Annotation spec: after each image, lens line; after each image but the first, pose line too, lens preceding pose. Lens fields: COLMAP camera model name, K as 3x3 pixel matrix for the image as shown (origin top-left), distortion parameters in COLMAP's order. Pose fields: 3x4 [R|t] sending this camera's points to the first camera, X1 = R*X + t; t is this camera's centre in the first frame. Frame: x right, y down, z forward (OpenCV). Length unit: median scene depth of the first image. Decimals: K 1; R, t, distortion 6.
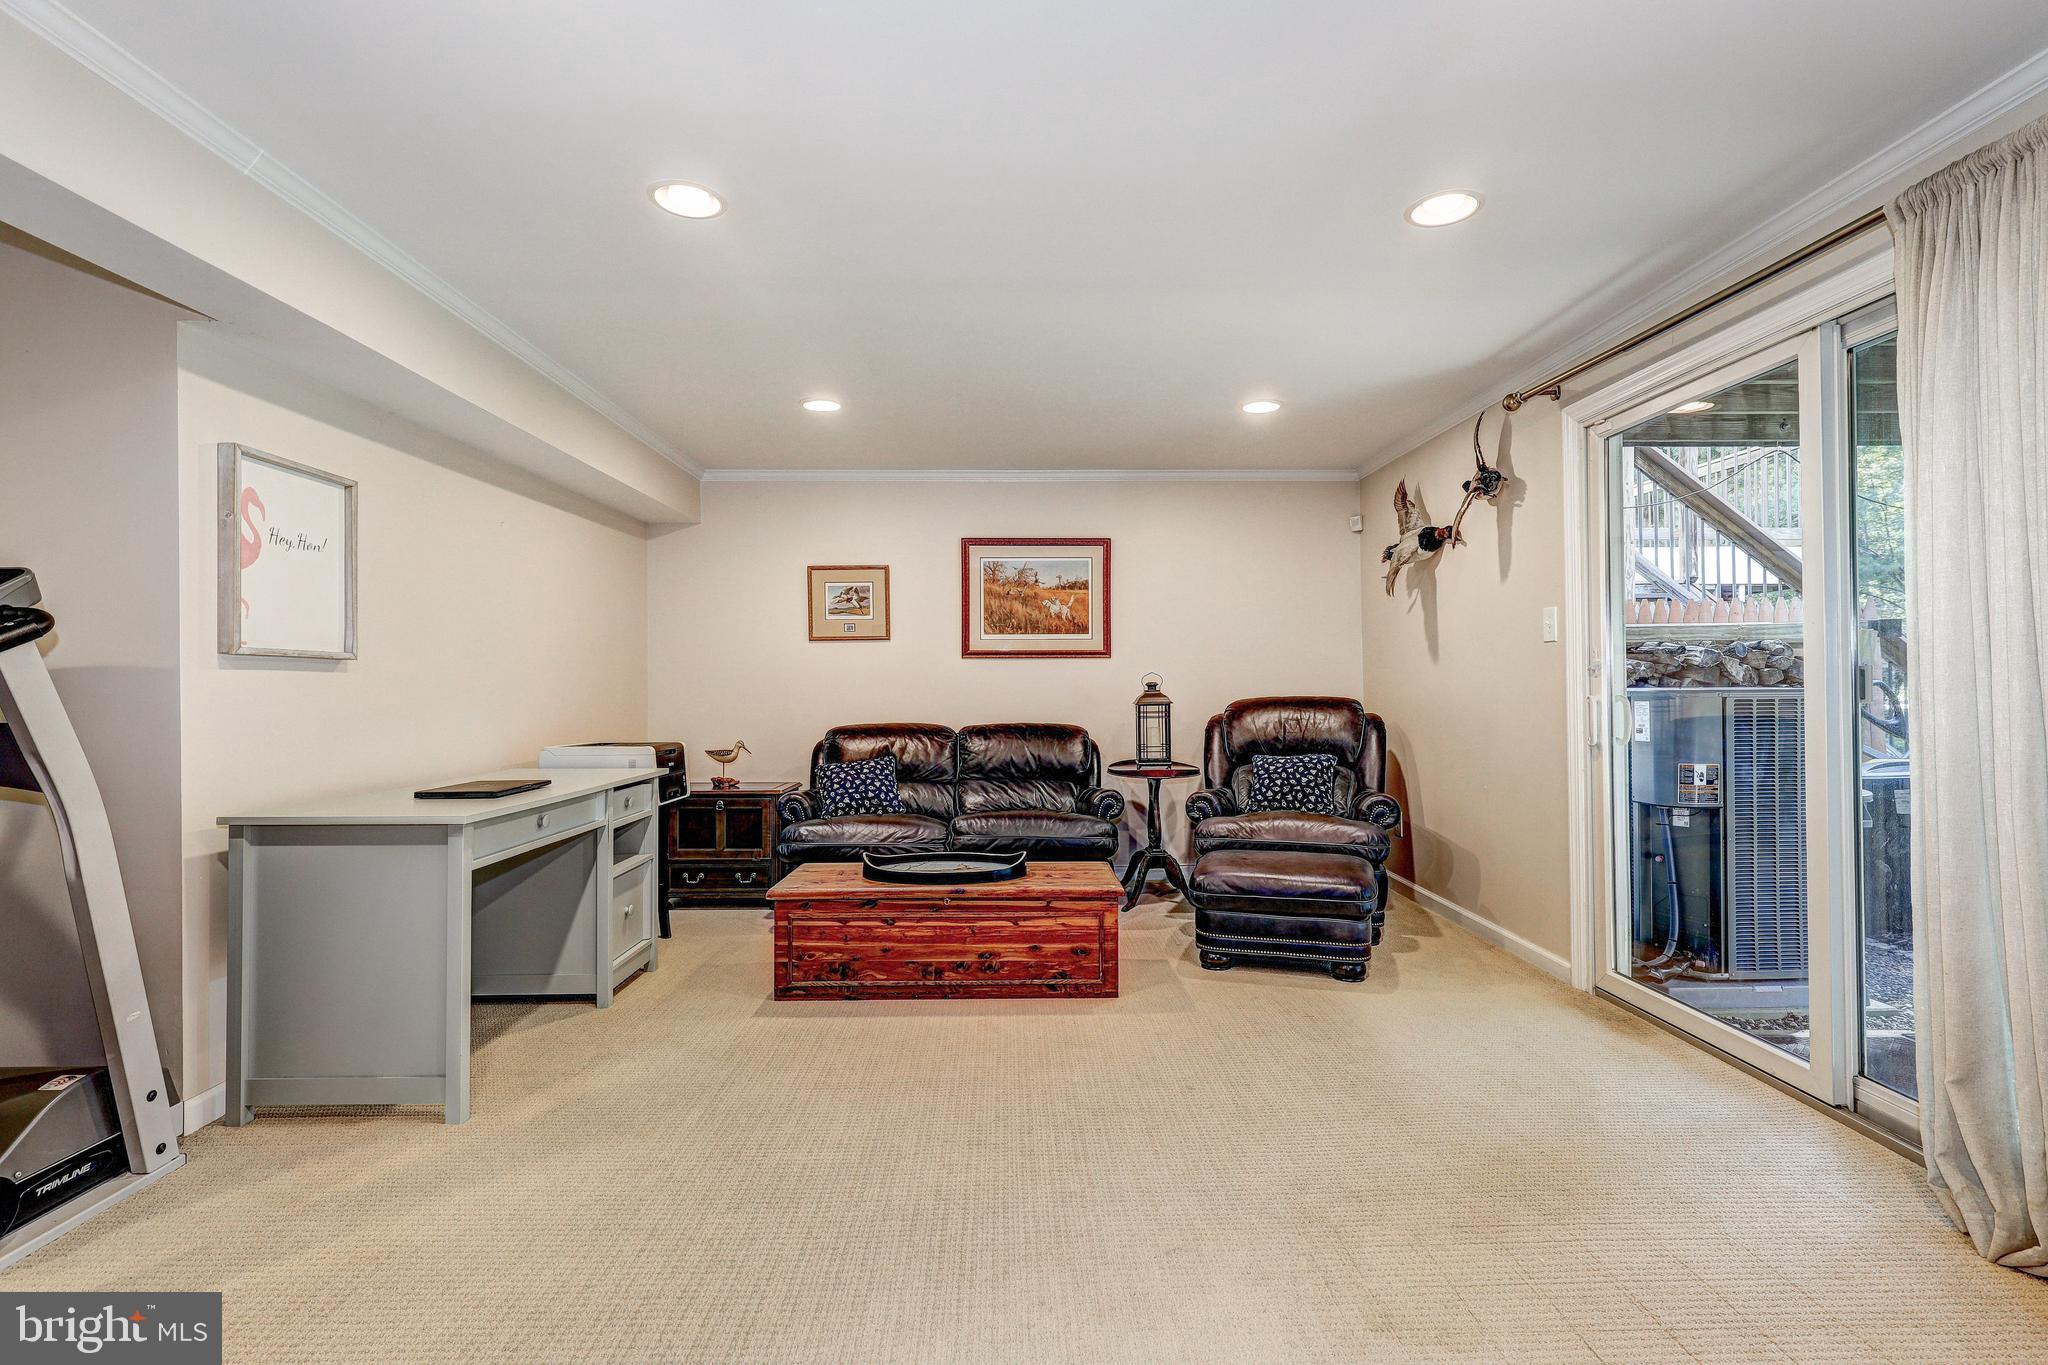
lens RADIAL K [[922.5, 0, 1031.9], [0, 922.5, 680.4], [0, 0, 1]] dist [0.001096, 0.000188]
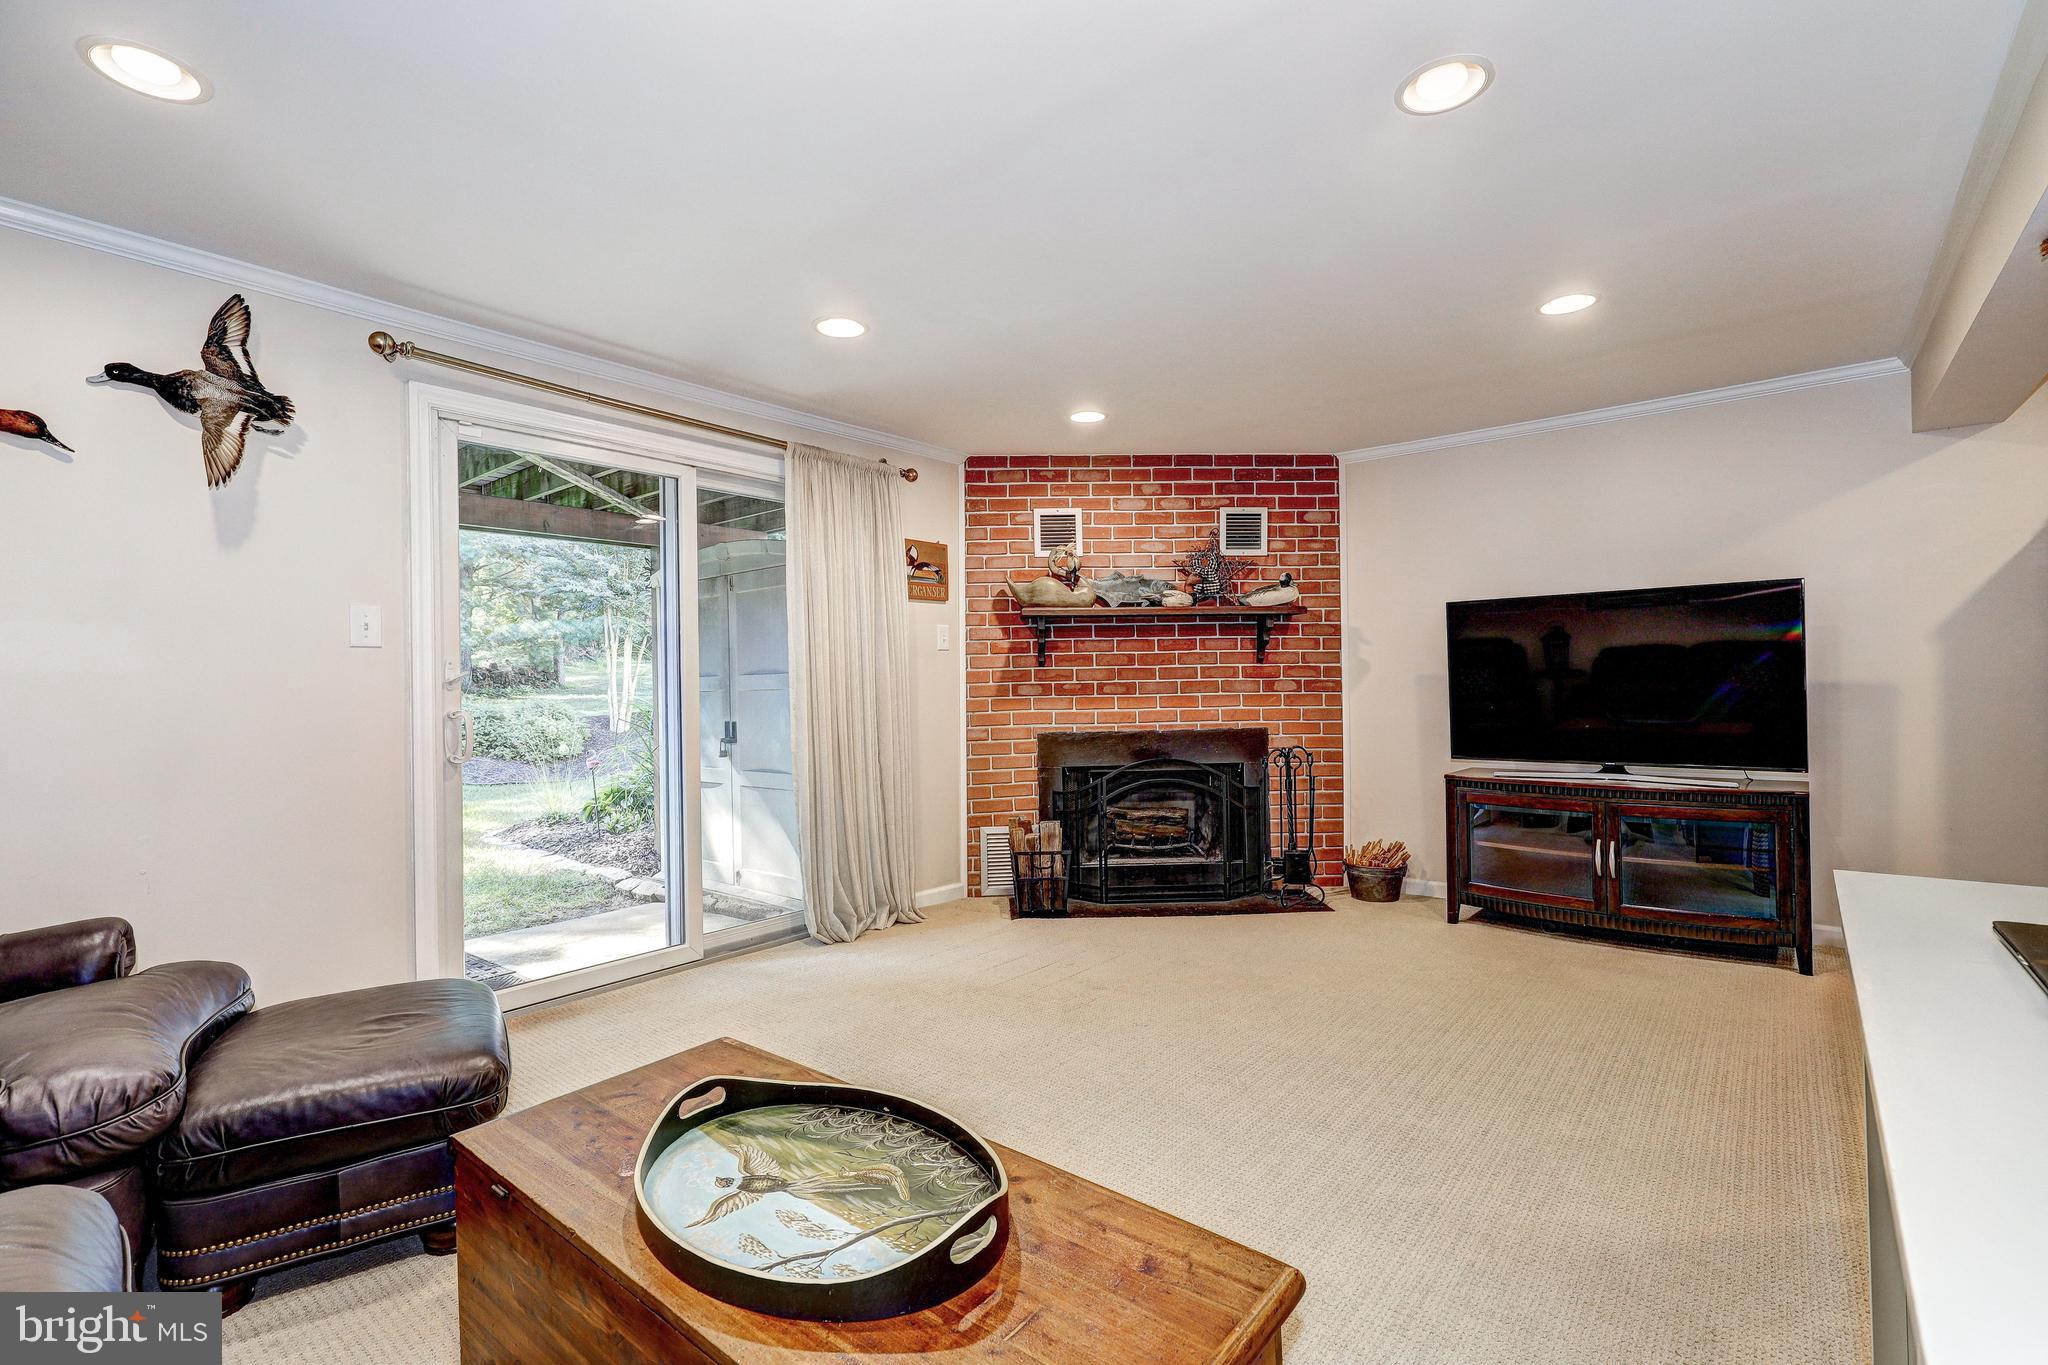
lens RADIAL K [[922.5, 0, 1031.9], [0, 922.5, 680.4], [0, 0, 1]] dist [0.001096, 0.000188]
pose [[-0.755119, 0.022068, 0.655216, -0.322054], [0.018271, 0.999753, -0.012615, 0.006495], [-0.655333, 0.002445, -0.755336, 0.958880]]
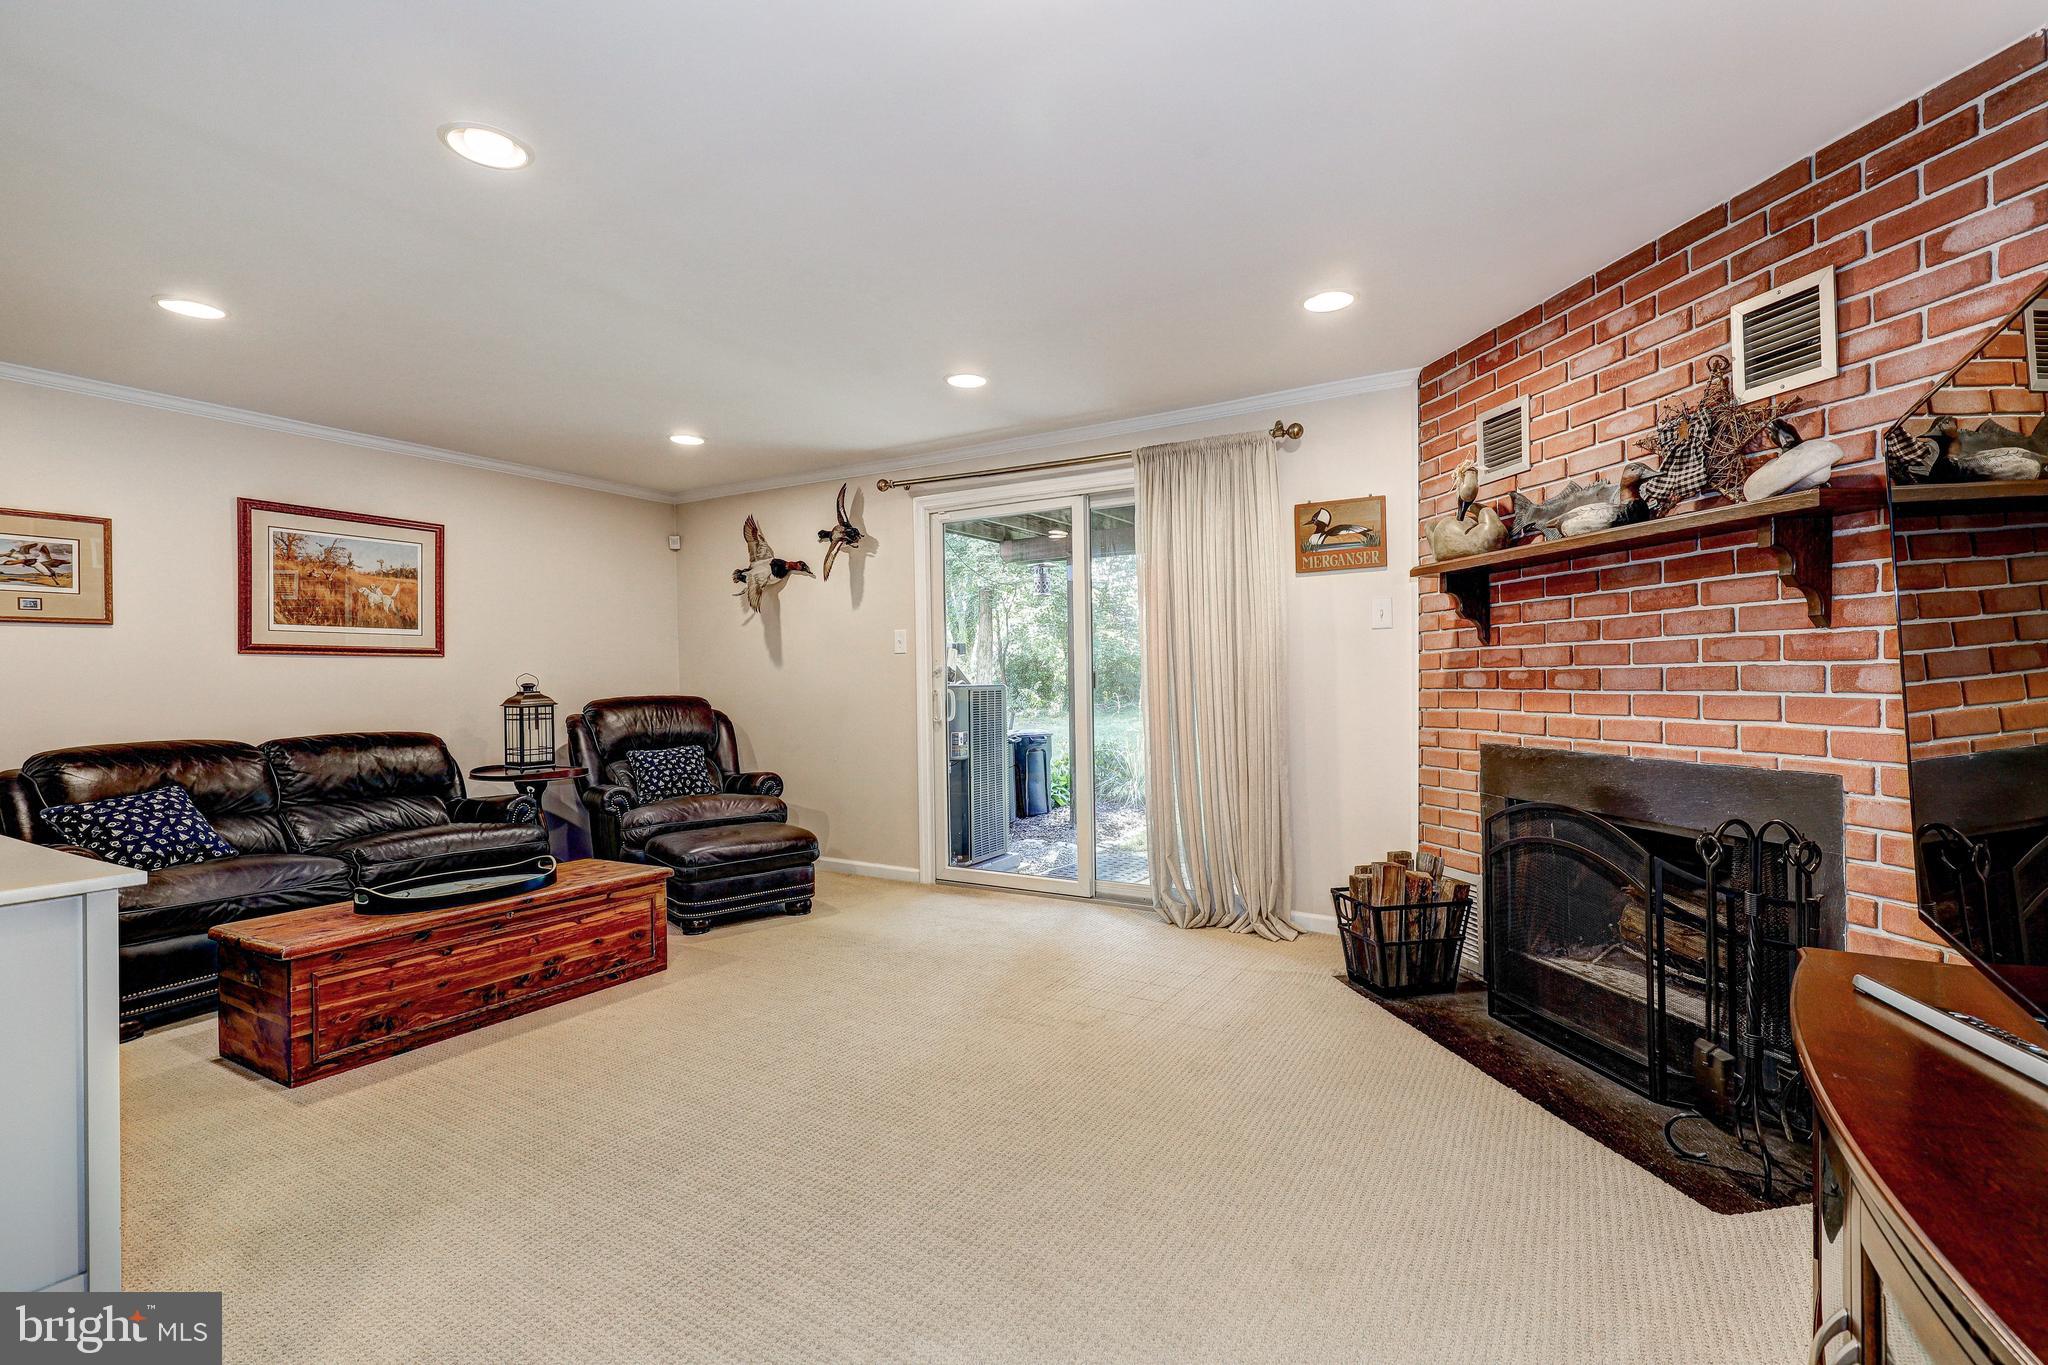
lens RADIAL K [[922.5, 0, 1031.9], [0, 922.5, 680.4], [0, 0, 1]] dist [0.001096, 0.000188]
pose [[0.533838, -0.001164, 0.845586, -0.439189], [0.005222, 0.999985, -0.001921, 0.003864], [-0.845571, 0.005441, 0.533836, 0.034375]]
